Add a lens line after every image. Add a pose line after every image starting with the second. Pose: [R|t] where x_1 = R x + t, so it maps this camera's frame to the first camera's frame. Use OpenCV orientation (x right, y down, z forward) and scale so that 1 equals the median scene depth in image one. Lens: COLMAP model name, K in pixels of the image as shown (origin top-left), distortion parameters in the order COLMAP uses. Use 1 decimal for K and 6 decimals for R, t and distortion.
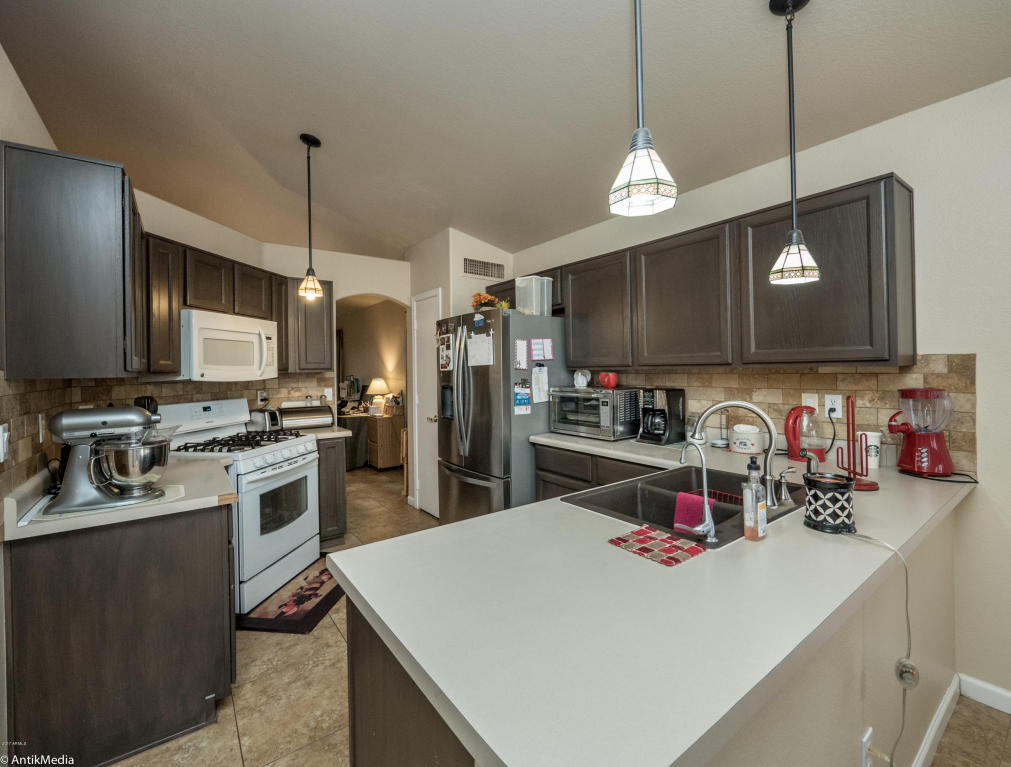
lens RADIAL K [[434.0, 0, 504.7], [0, 434.0, 375.4], [0, 0, 1]] dist [-0.003755, -0.000341]
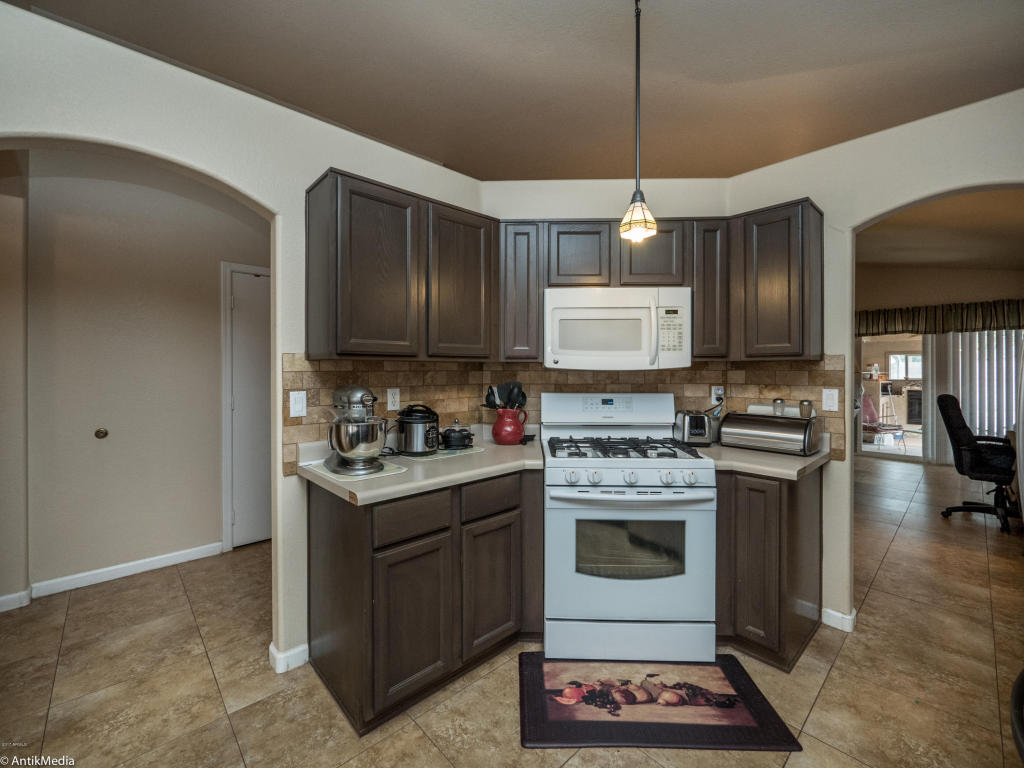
lens RADIAL K [[432.7, 0, 512.5], [0, 432.7, 376.2], [0, 0, 1]] dist [-0.002724, -0.000289]
pose [[0.108263, 0.023200, -0.993852, 0.151064], [-0.015228, 0.999649, 0.021676, 0.010081], [0.994006, 0.012788, 0.108579, 0.717481]]
